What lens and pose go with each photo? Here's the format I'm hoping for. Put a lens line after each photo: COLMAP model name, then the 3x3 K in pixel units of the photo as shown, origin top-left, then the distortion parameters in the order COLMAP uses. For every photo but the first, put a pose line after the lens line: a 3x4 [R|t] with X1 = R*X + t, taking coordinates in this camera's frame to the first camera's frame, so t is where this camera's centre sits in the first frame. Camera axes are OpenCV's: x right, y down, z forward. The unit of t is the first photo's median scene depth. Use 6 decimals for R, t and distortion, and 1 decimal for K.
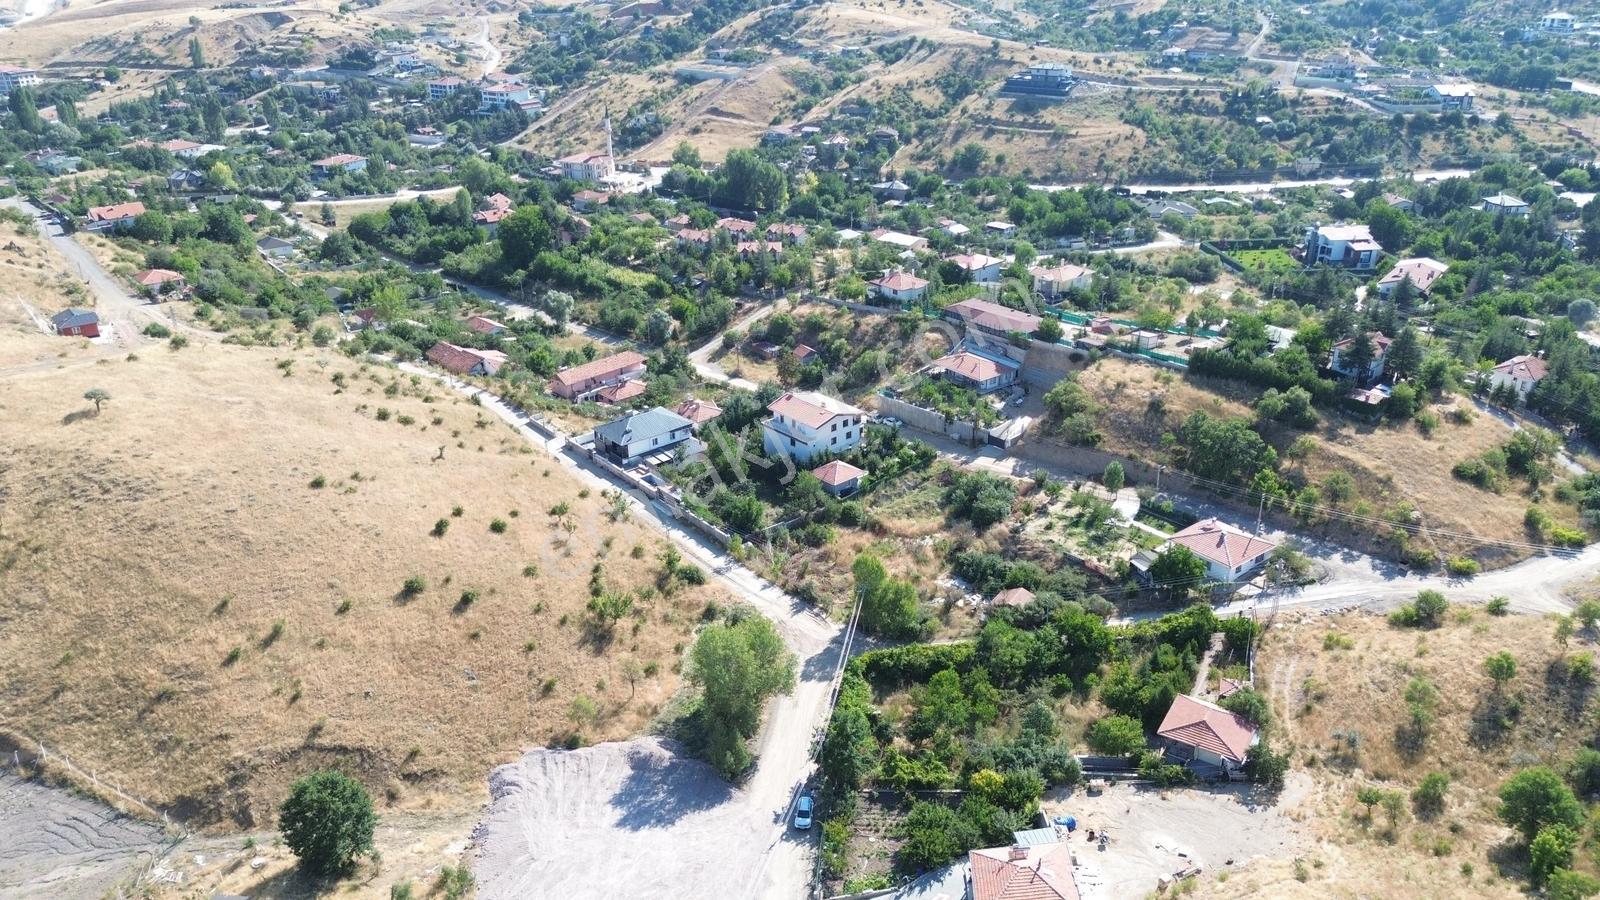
lens RADIAL K [[1132.6, 0, 808.3], [0, 1132.6, 449.6], [0, 0, 1]] dist [0.074943, -0.072694]
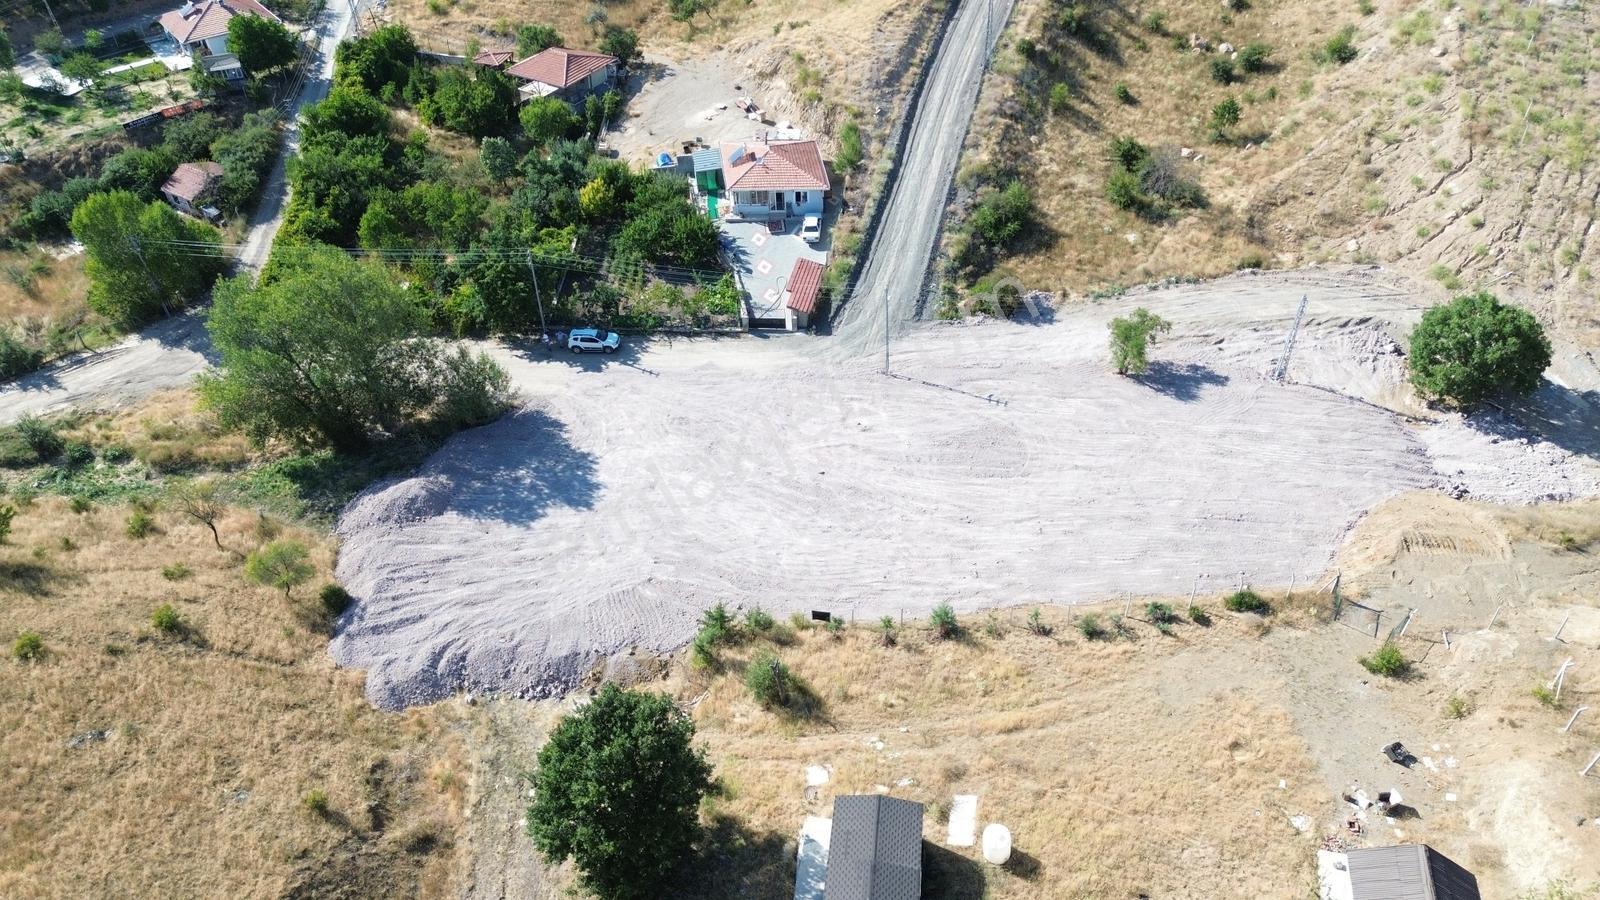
lens RADIAL K [[1132.6, 0, 808.3], [0, 1132.6, 449.6], [0, 0, 1]] dist [0.074943, -0.072694]
pose [[-0.022466, -0.636968, 0.770562, -0.421084], [0.422810, 0.692382, 0.584670, -0.007146], [-0.905940, 0.338937, 0.253762, 0.470049]]
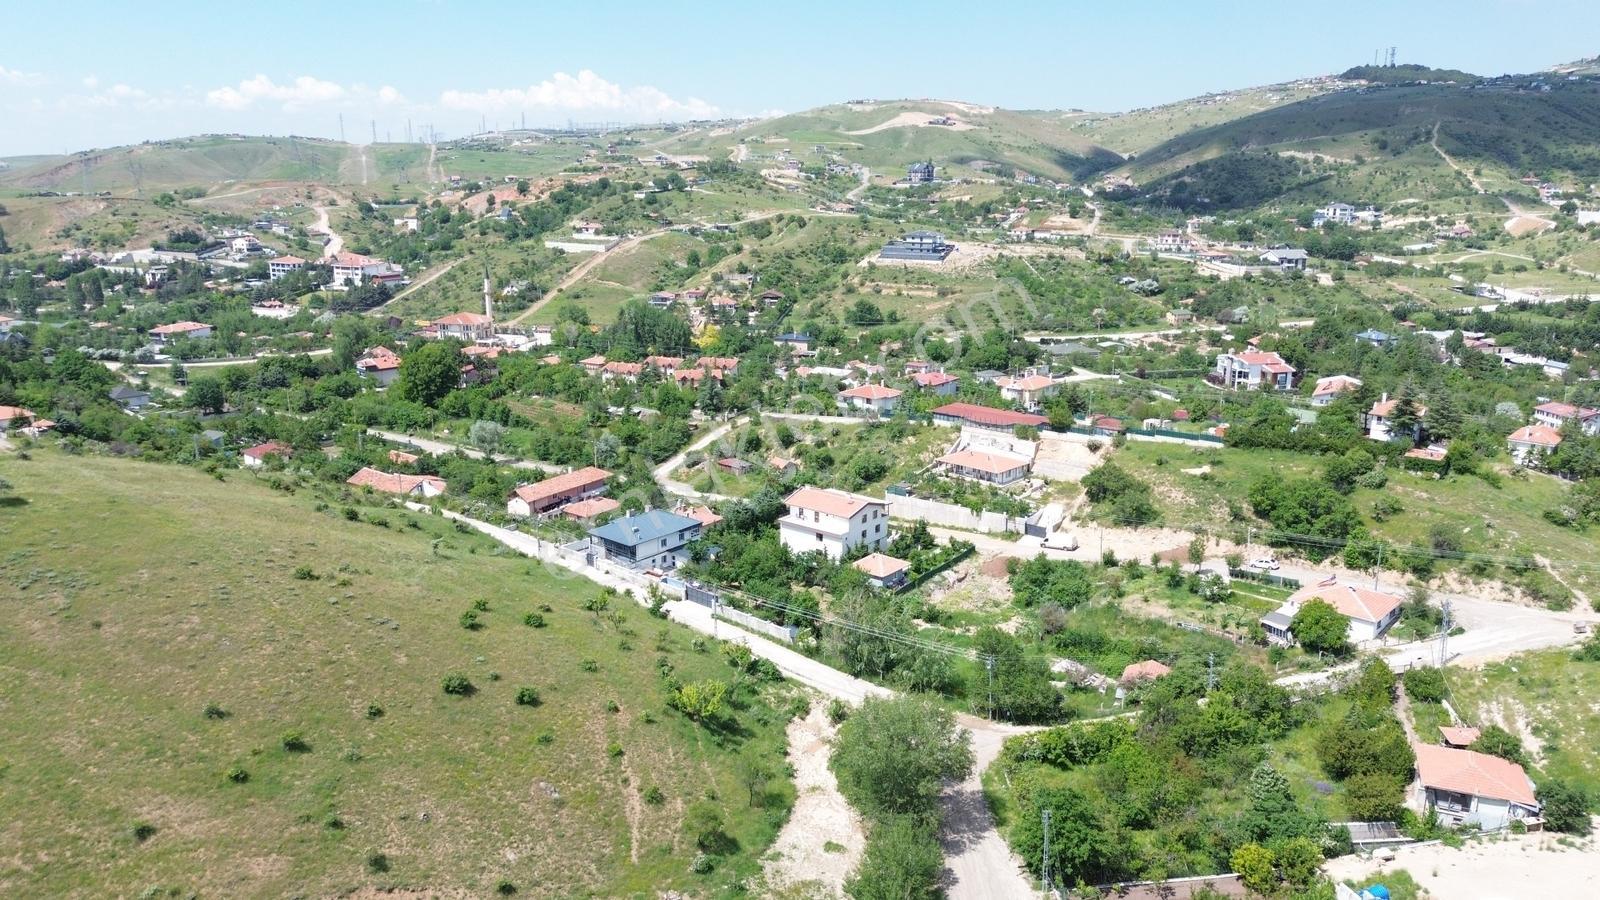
lens RADIAL K [[1132.2, 0, 807.3], [0, 1132.2, 452.9], [0, 0, 1]] dist [0.082219, -0.086289]
pose [[0.987241, -0.029316, 0.156510, -0.180044], [0.056115, 0.983902, -0.169670, 0.087886], [-0.149017, 0.176288, 0.972994, 0.143882]]
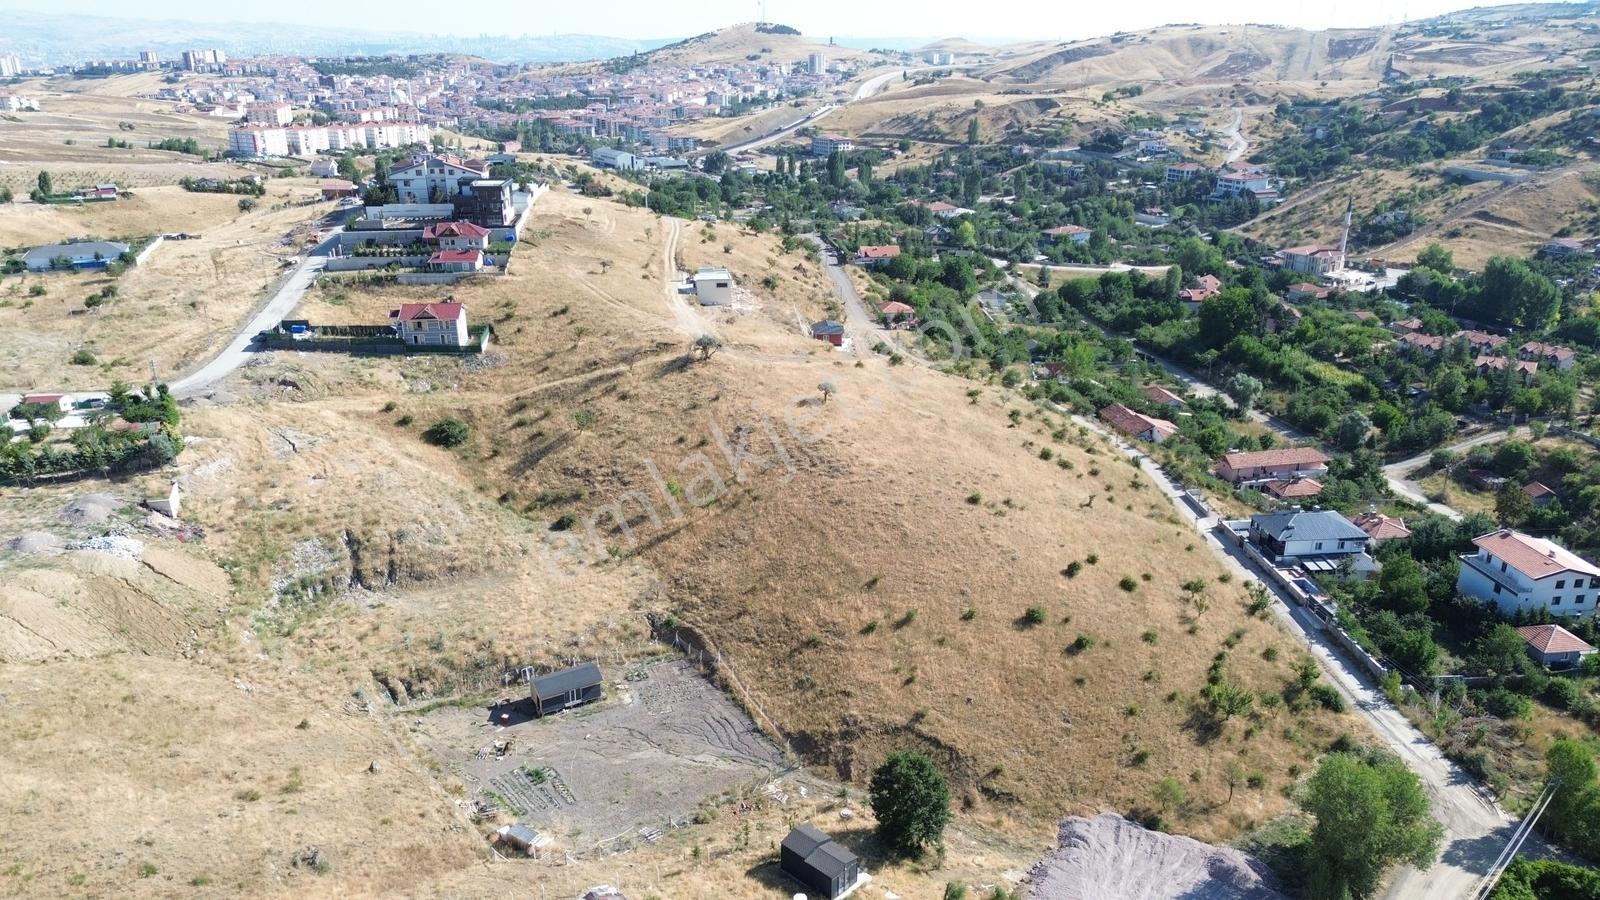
lens RADIAL K [[1132.6, 0, 808.3], [0, 1132.6, 449.6], [0, 0, 1]] dist [0.074943, -0.072694]
pose [[0.821750, 0.202677, -0.532586, 0.000770], [-0.241448, 0.970408, -0.003250, 0.021790], [0.516168, 0.131263, 0.846369, 0.010970]]
